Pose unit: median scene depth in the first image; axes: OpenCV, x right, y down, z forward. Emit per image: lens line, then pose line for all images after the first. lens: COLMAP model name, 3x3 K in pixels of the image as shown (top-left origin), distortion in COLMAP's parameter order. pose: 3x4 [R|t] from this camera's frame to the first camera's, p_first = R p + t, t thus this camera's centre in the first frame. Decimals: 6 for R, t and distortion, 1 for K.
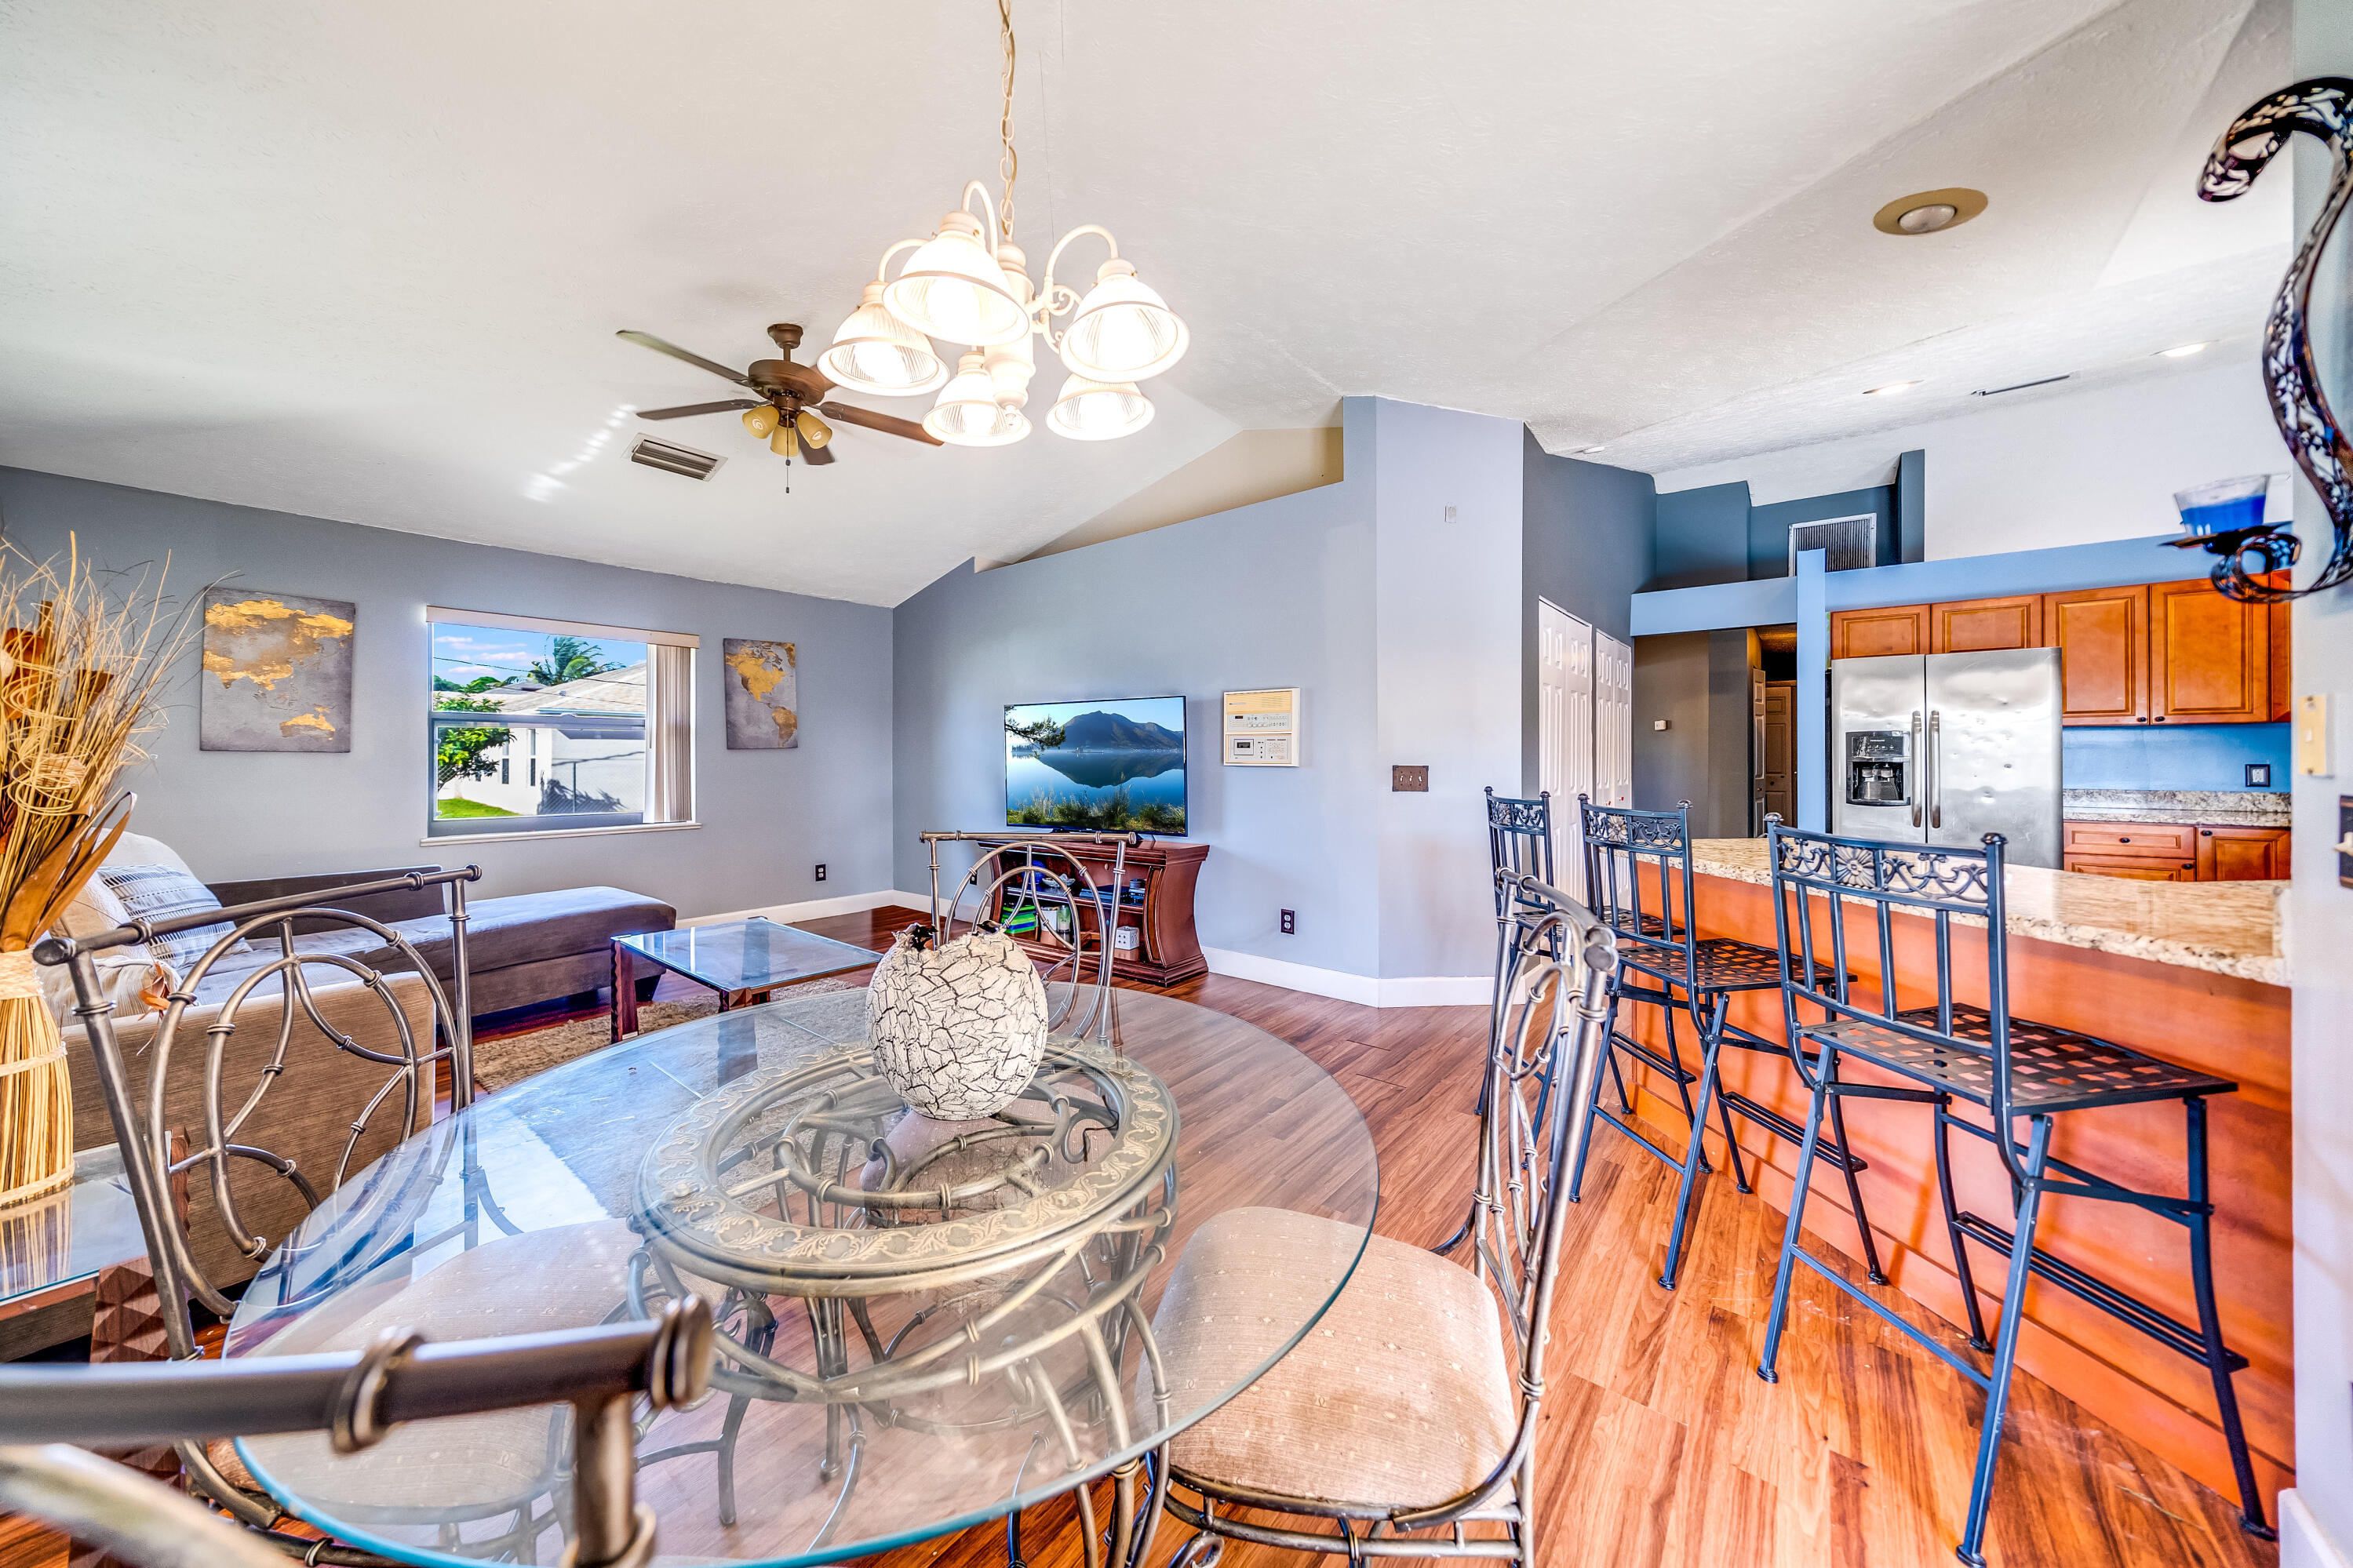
lens RADIAL K [[799.8, 0, 1136.2], [0, 799.8, 751.5], [0, 0, 1]] dist [-0.001248, 0.000065]
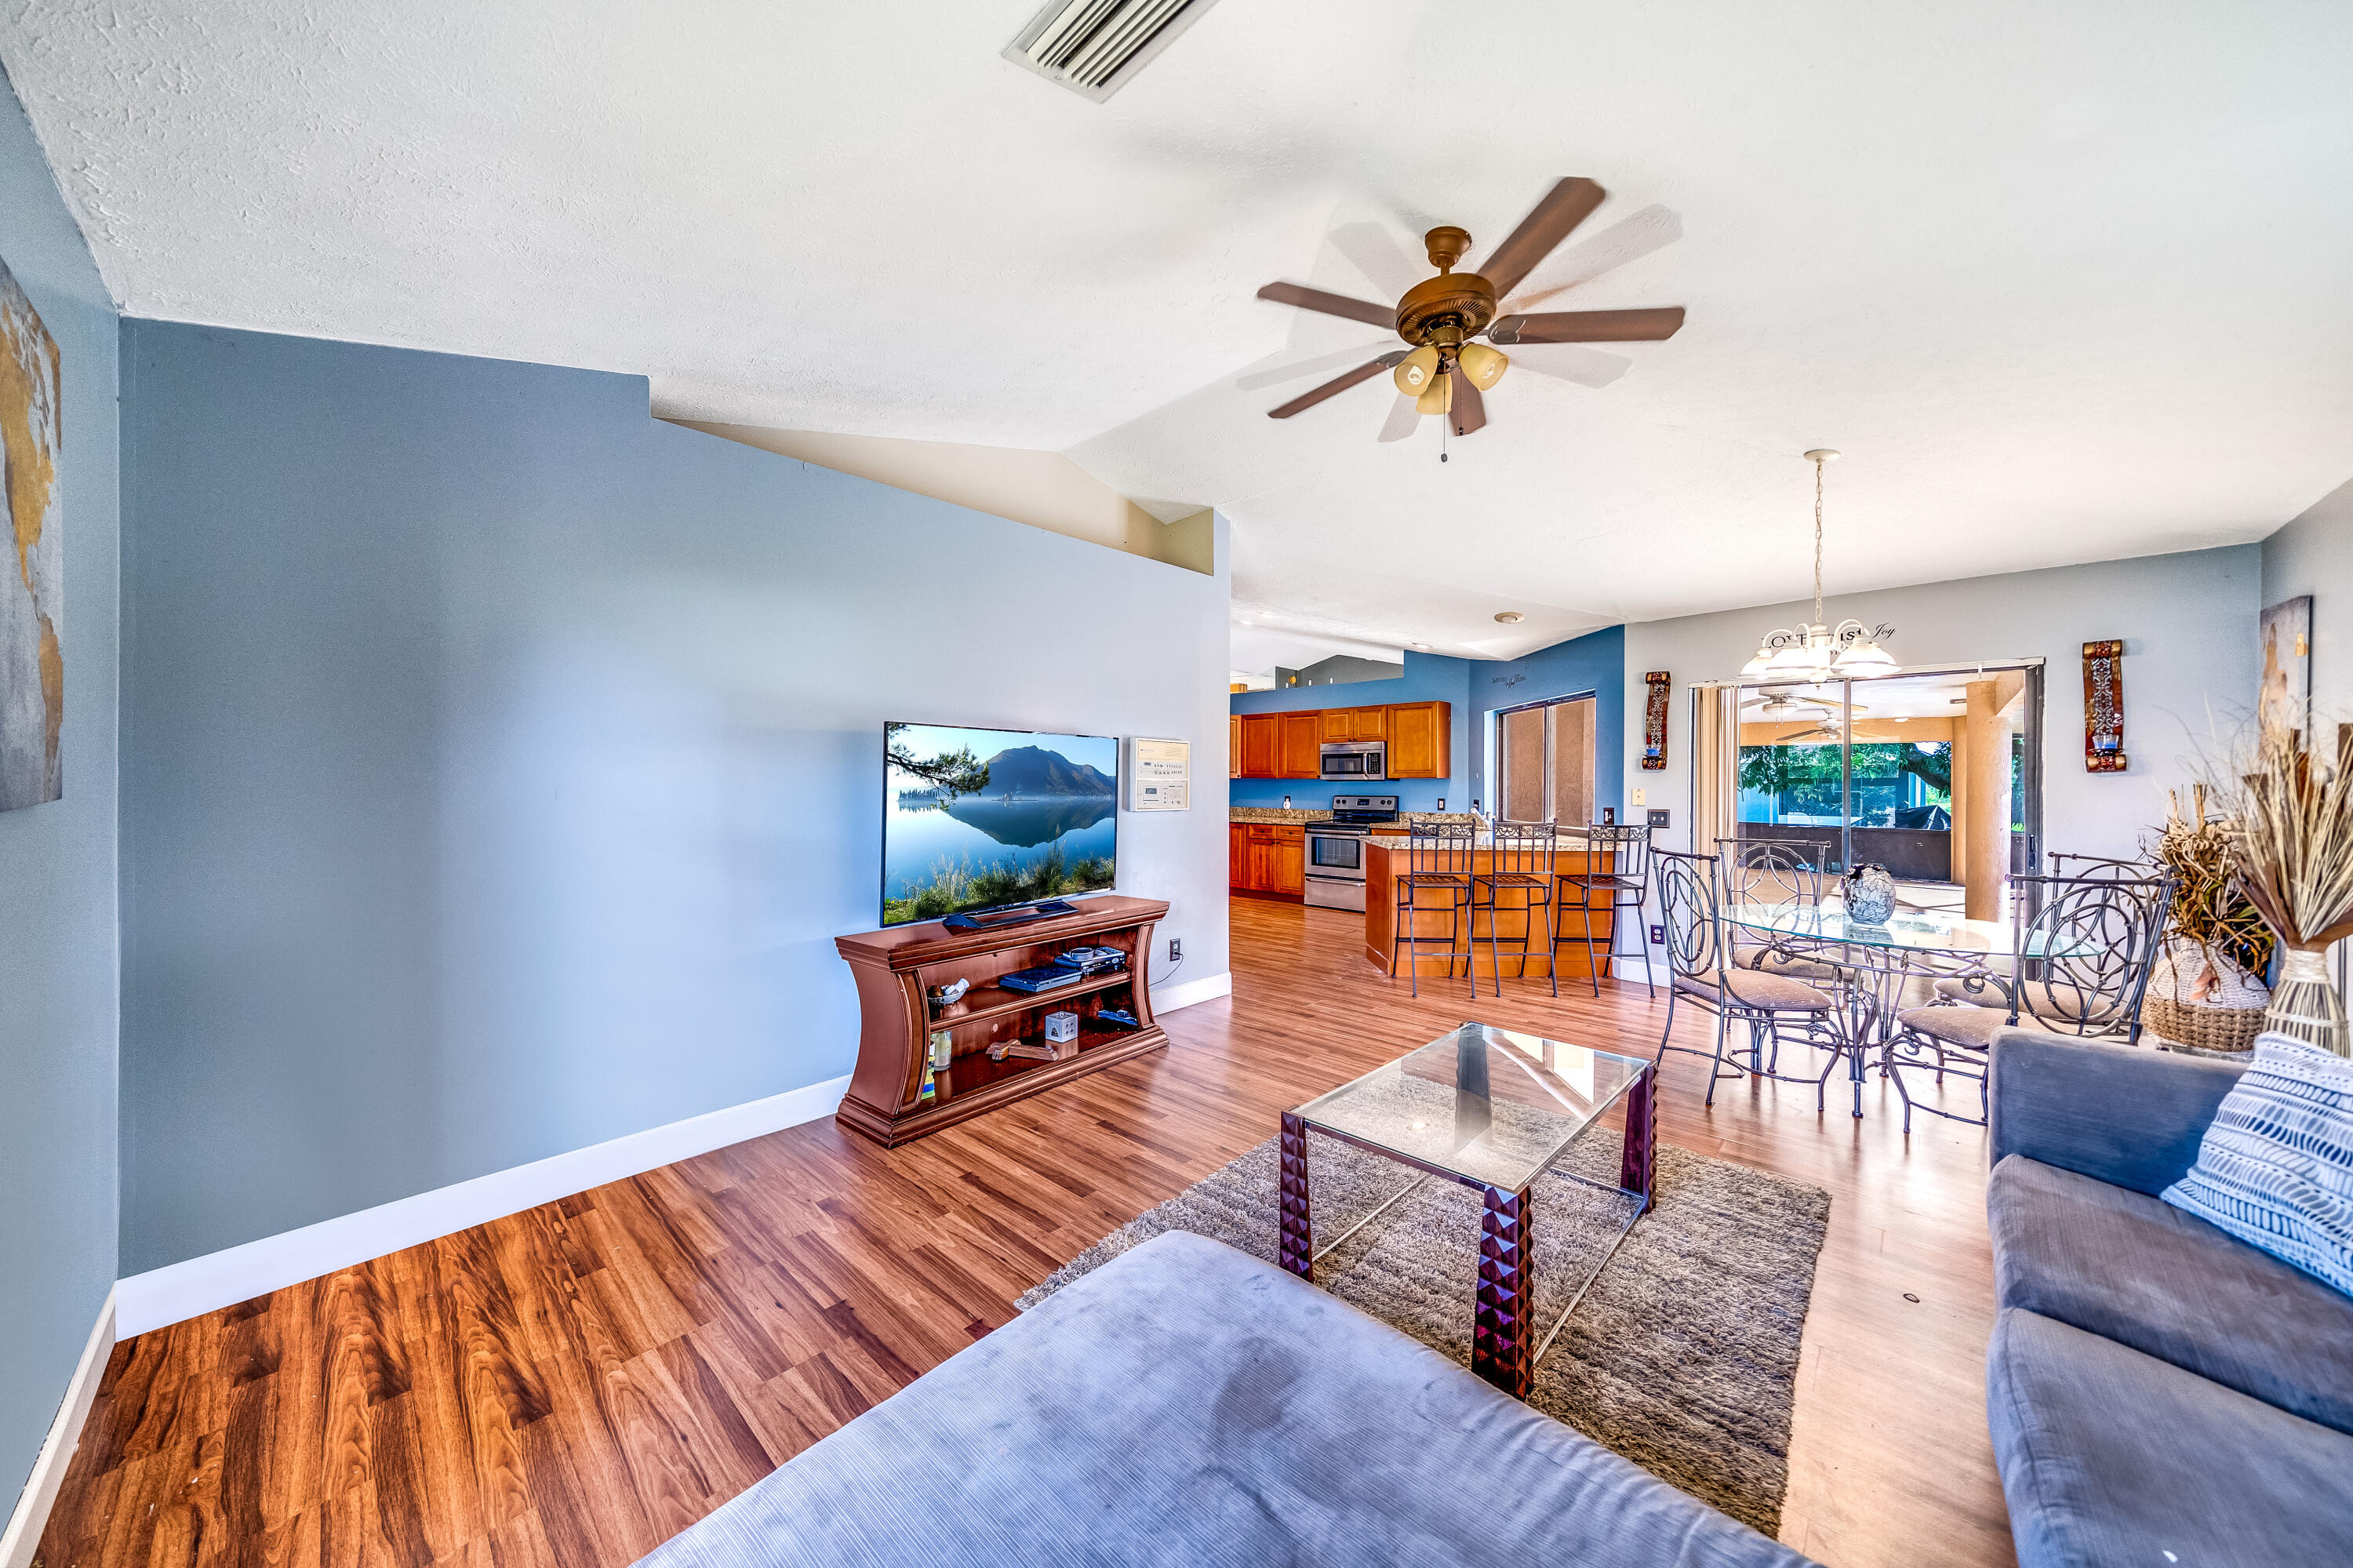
lens RADIAL K [[799.9, 0, 1162.4], [0, 799.9, 789.6], [0, 0, 1]] dist [-0.001248, 0.000065]
pose [[0.041825, -0.007417, 0.999097, -0.811660], [-0.010750, 0.999911, 0.007873, -0.016472], [-0.999067, -0.011069, 0.041742, 0.858935]]
